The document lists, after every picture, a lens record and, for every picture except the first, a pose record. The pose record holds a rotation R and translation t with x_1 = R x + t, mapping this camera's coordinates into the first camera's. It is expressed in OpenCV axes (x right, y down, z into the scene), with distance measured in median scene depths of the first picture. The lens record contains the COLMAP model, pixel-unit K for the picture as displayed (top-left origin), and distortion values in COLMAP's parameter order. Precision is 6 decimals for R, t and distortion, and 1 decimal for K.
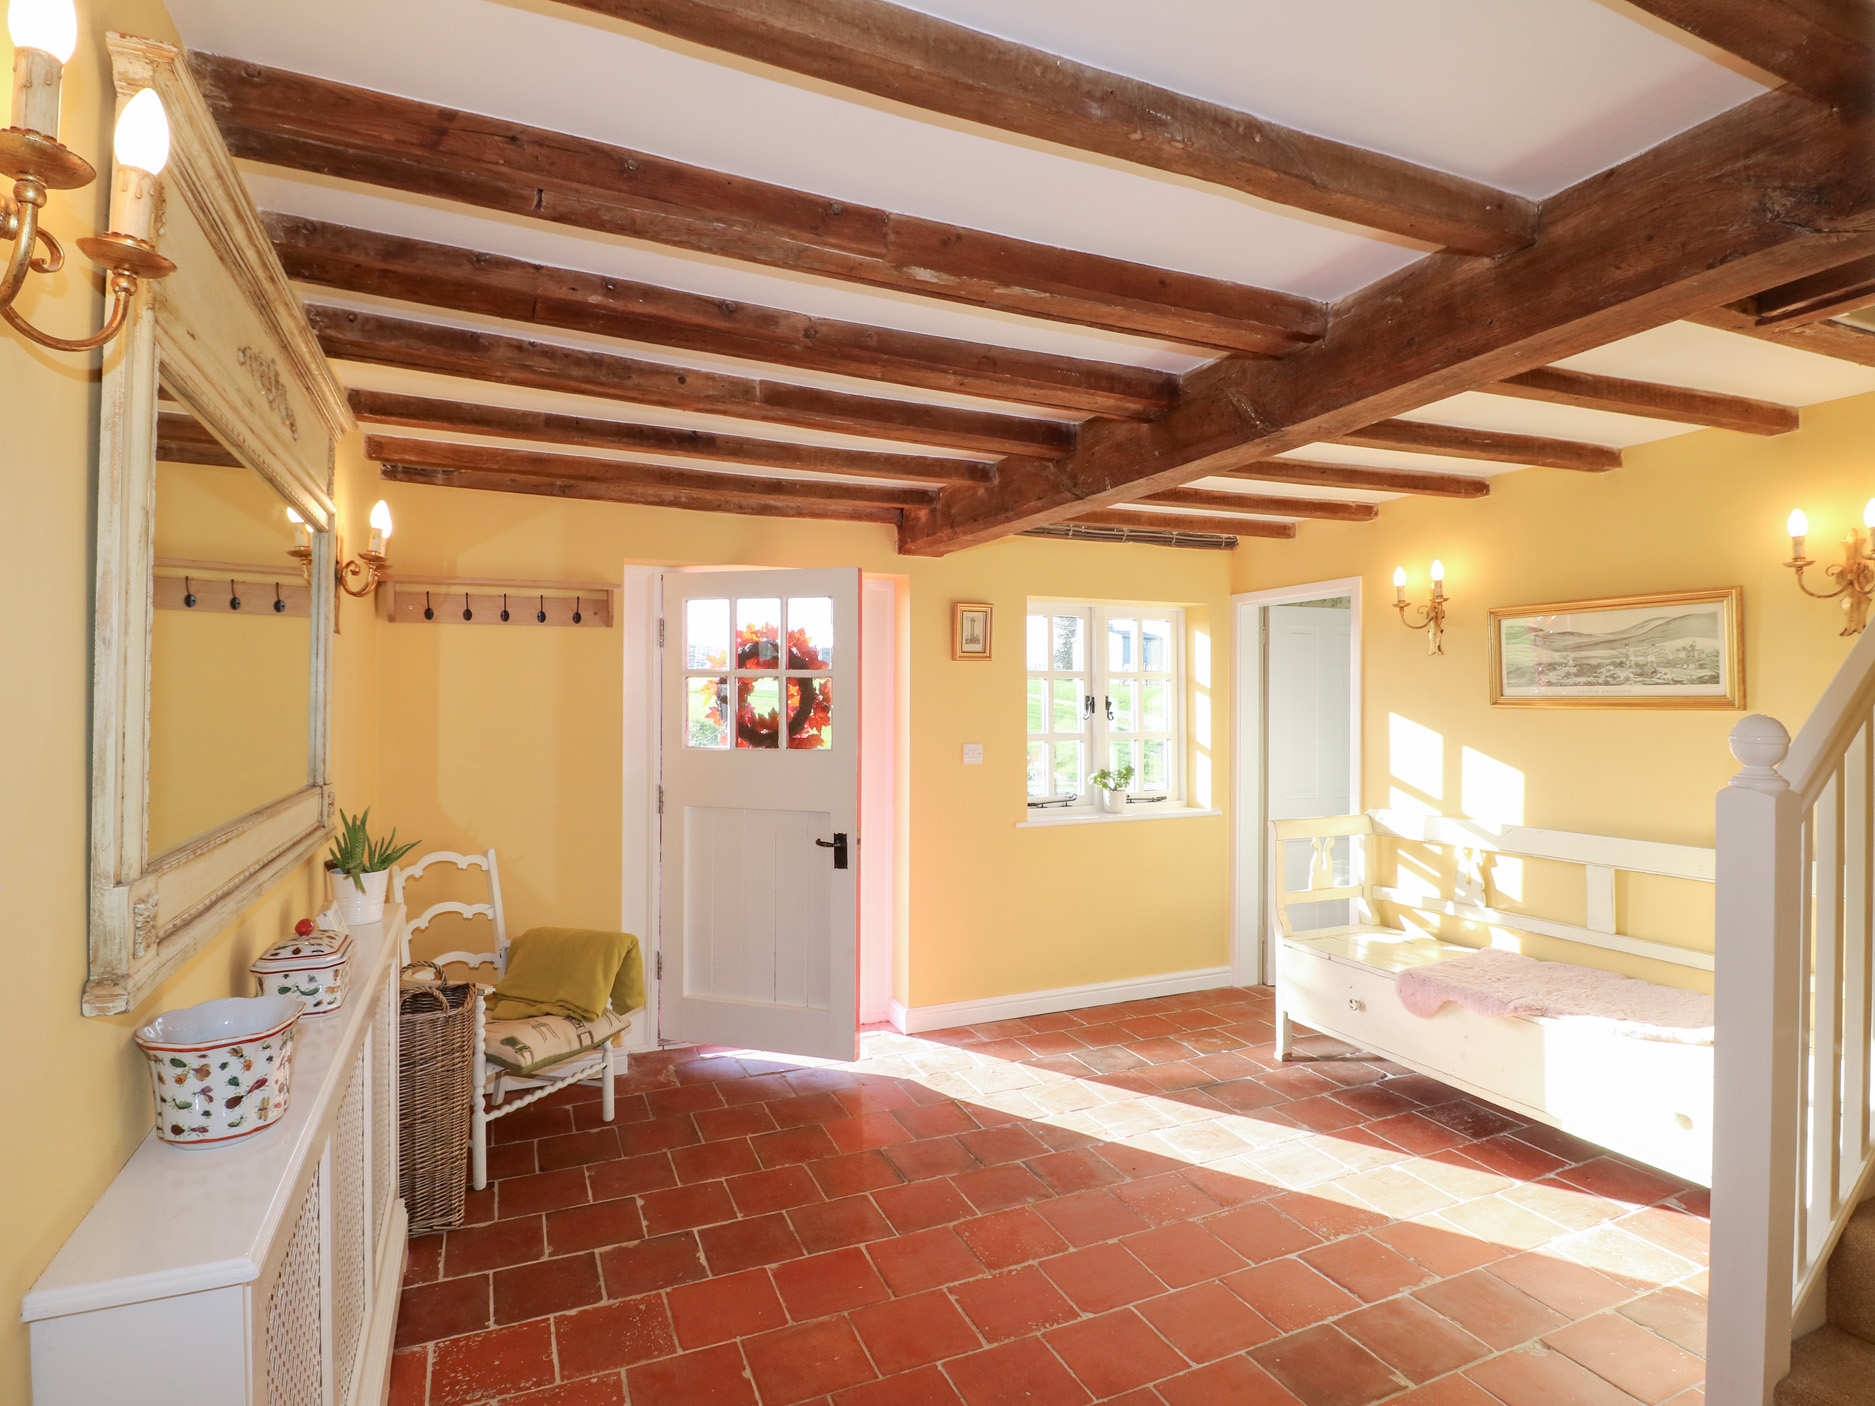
lens RADIAL K [[992.8, 0, 938.9], [0, 992.8, 700.9], [0, 0, 1]] dist [-0.002415, 0.000071]
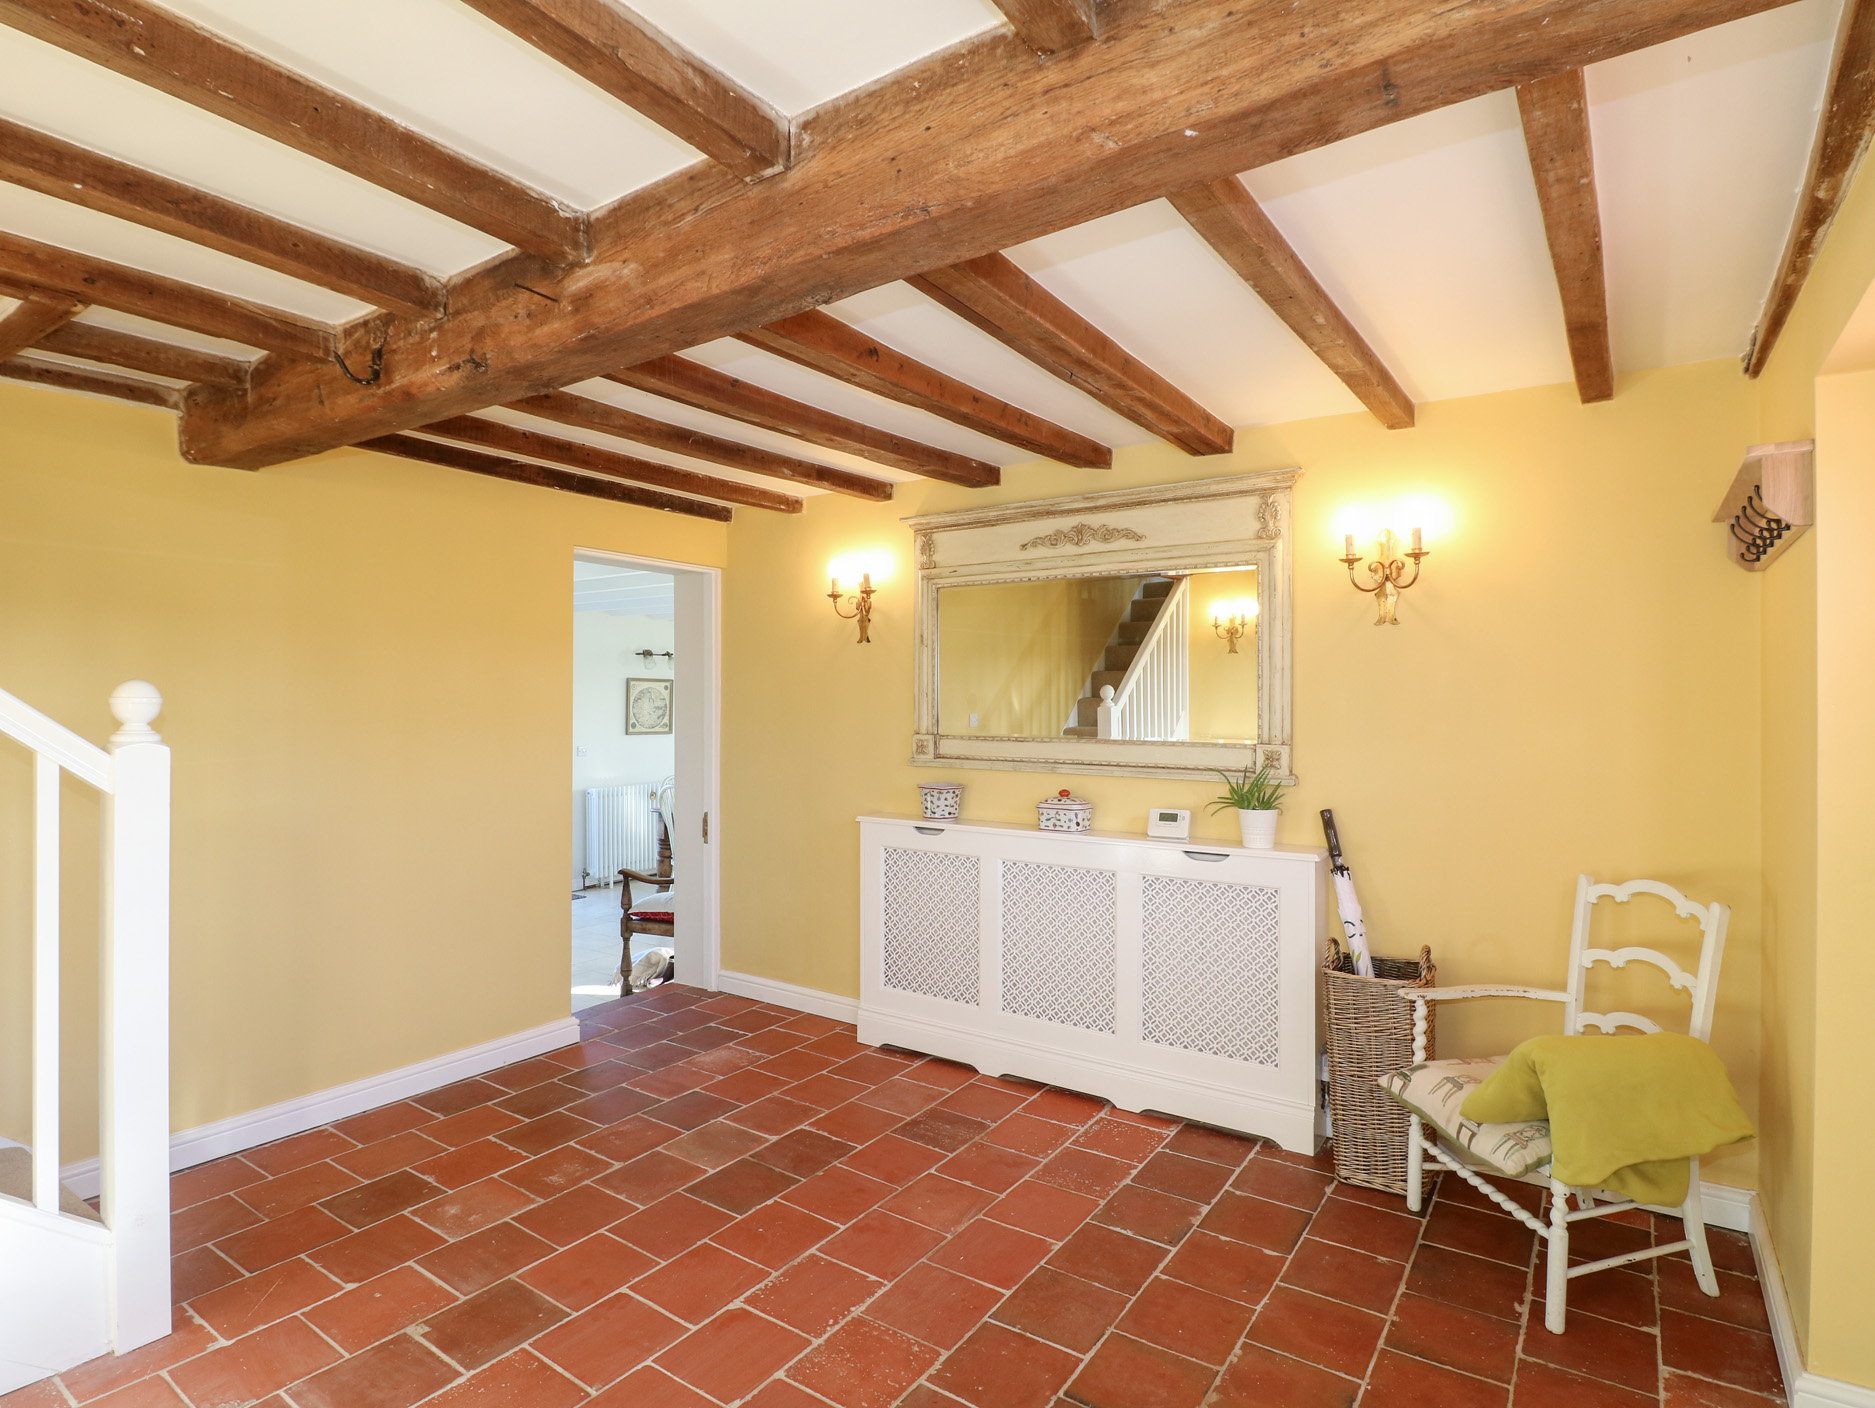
lens RADIAL K [[992.8, 0, 936.3], [0, 992.8, 705.0], [0, 0, 1]] dist [-0.002415, 0.000071]
pose [[-0.859023, -0.002382, -0.511932, 0.478374], [-0.002094, 0.999997, -0.001140, 0.034567], [0.511933, 0.000093, -0.859025, 1.931917]]
